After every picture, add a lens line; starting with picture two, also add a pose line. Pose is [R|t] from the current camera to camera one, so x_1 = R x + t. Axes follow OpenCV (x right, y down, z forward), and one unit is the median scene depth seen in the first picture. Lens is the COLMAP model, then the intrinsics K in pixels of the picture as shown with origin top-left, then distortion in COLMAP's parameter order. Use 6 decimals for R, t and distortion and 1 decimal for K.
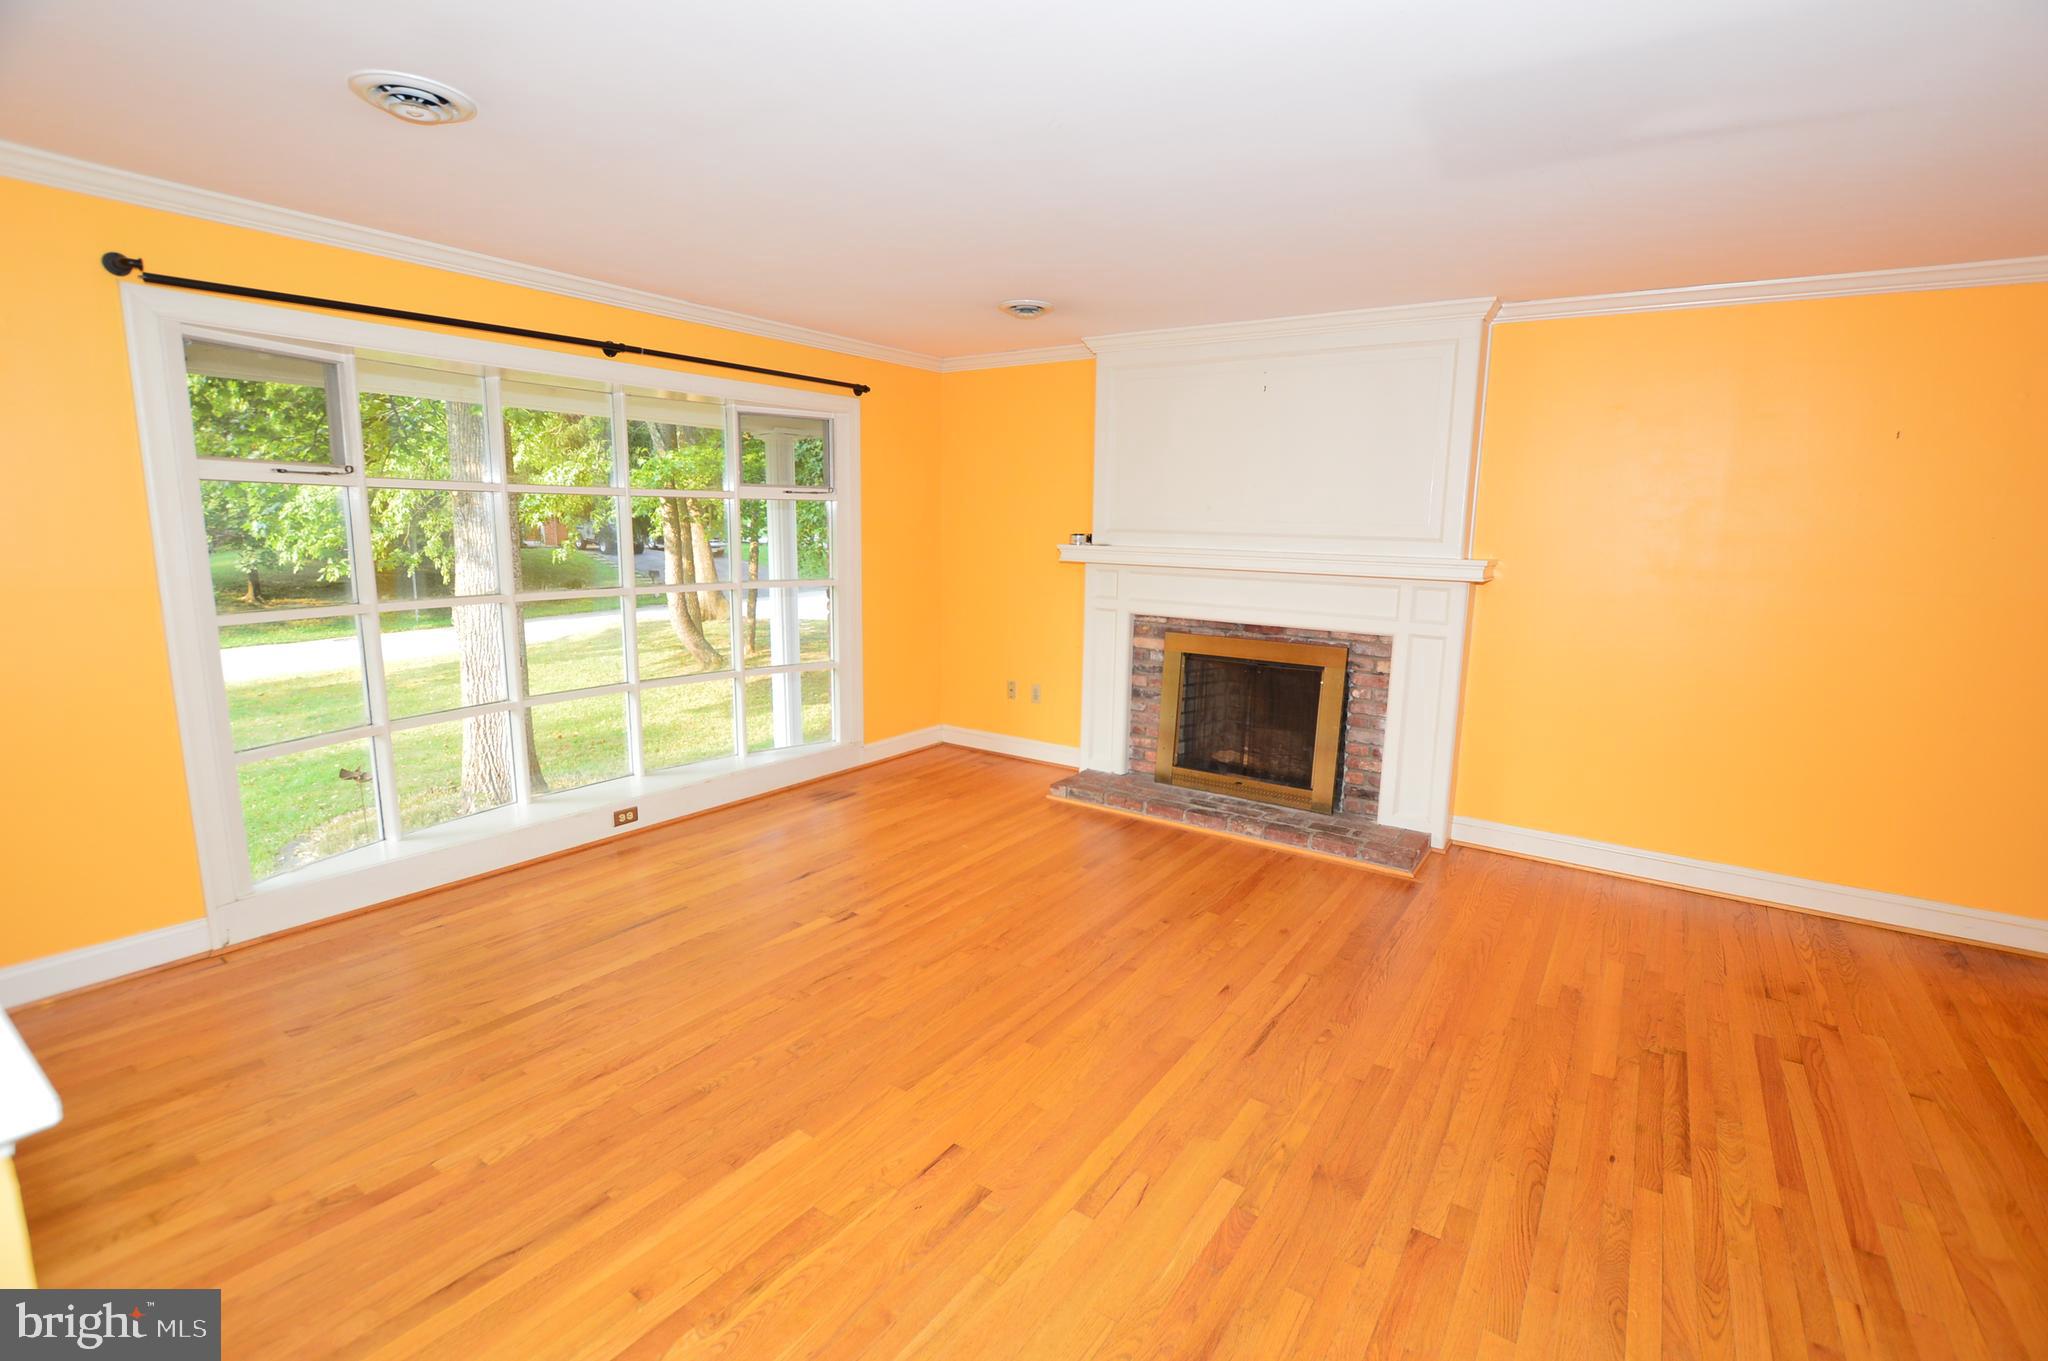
lens RADIAL K [[913.5, 0, 1039.7], [0, 913.5, 688.6], [0, 0, 1]] dist [-0.029634, 0.001545]
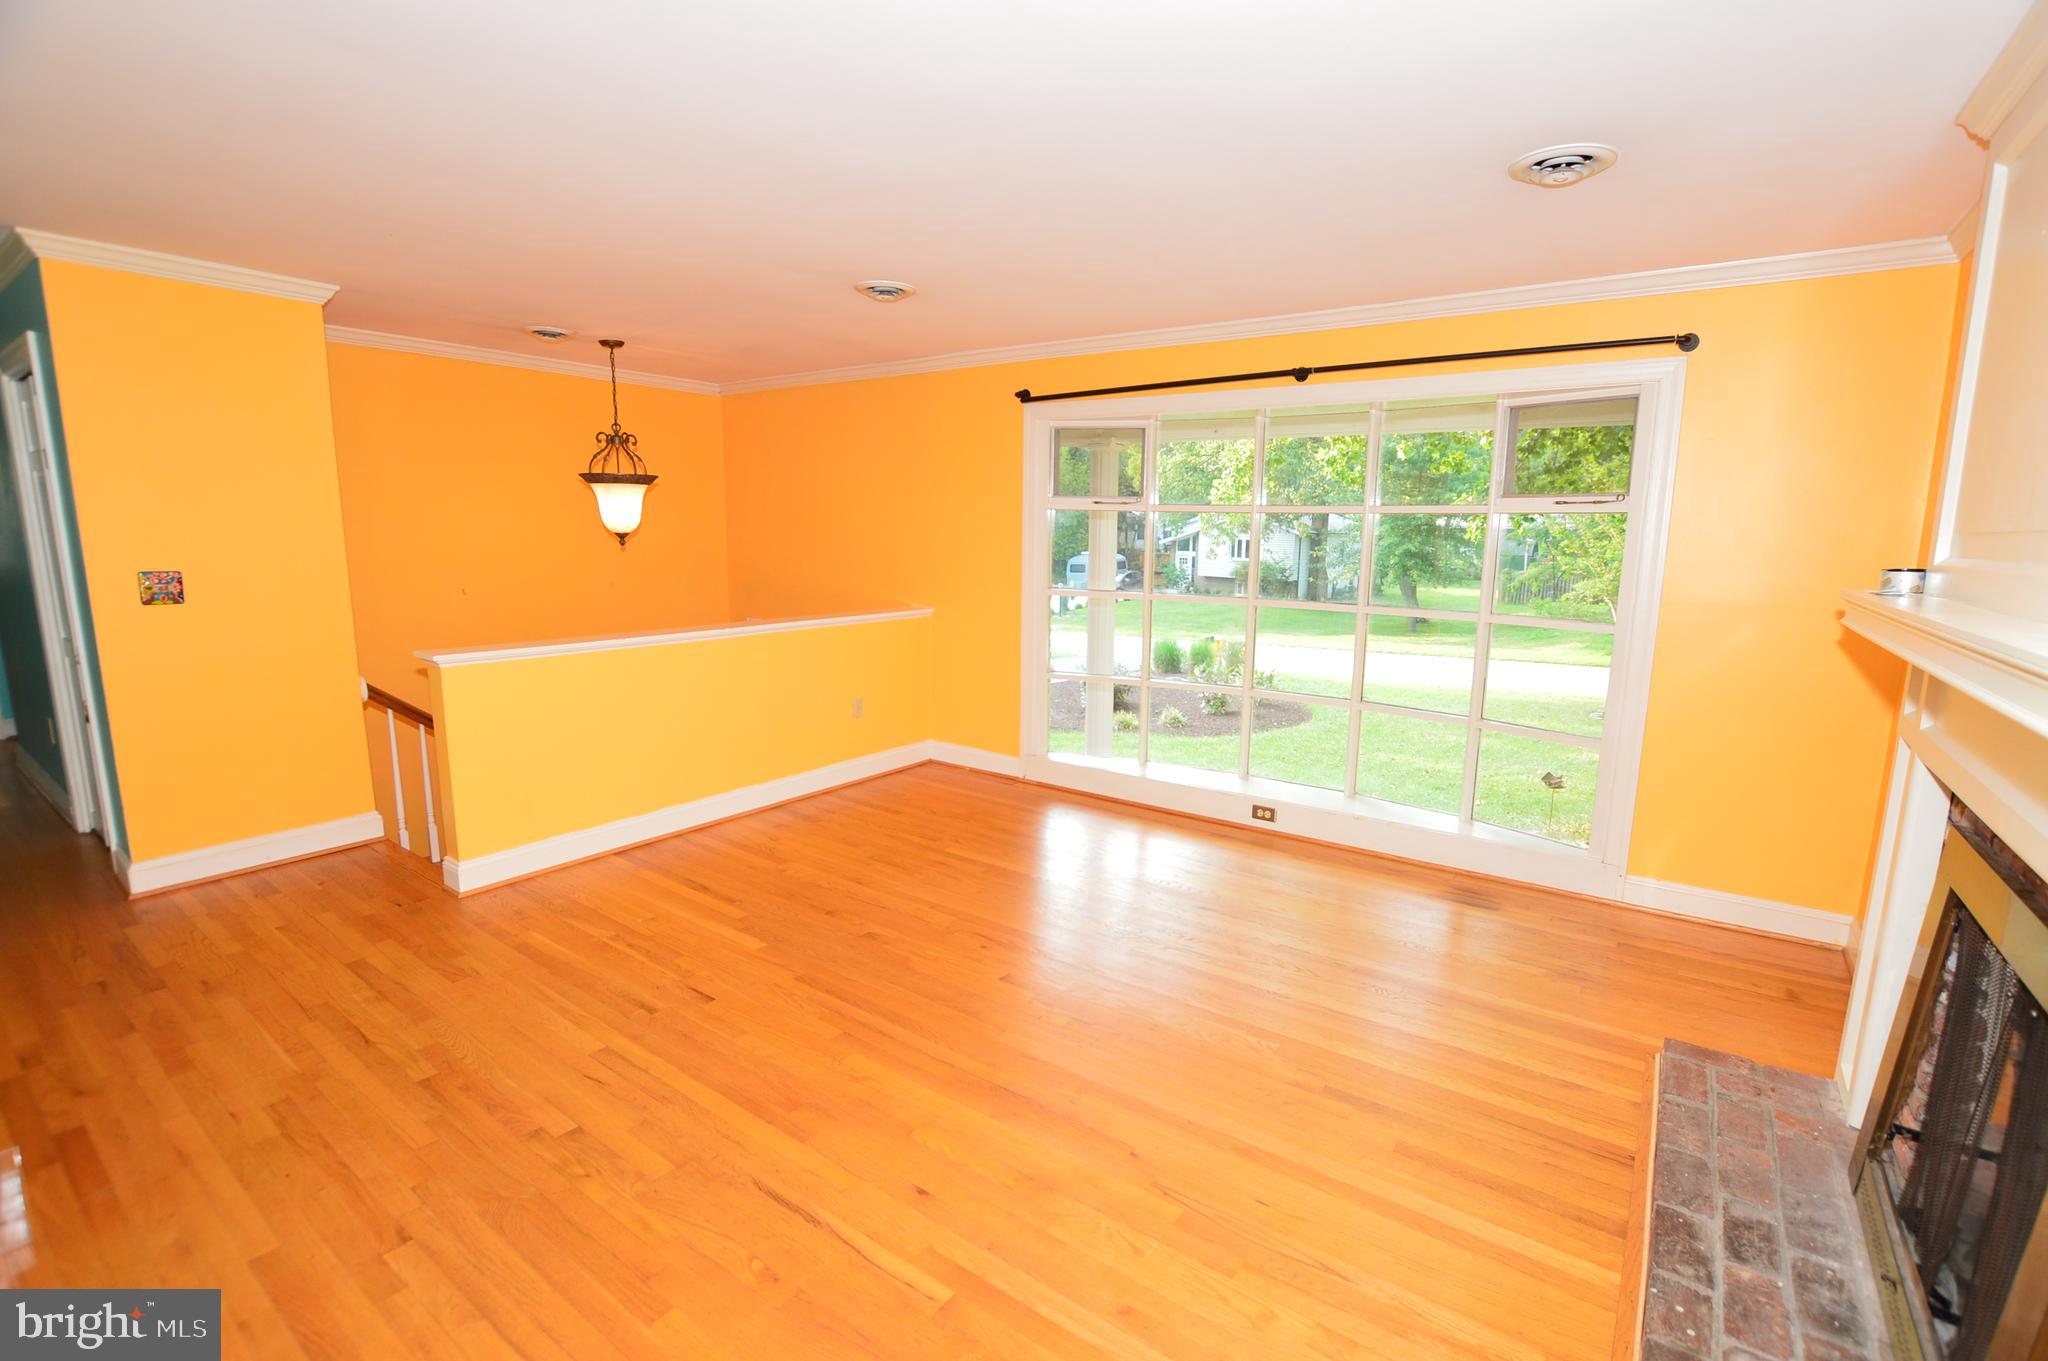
lens RADIAL K [[913.5, 0, 1037.2], [0, 913.5, 679.0], [0, 0, 1]] dist [-0.029634, 0.001545]
pose [[-0.025145, 0.147874, -0.988687, 0.580484], [-0.189506, 0.970362, 0.149953, -0.121082], [0.981557, 0.191133, 0.003623, 0.699653]]
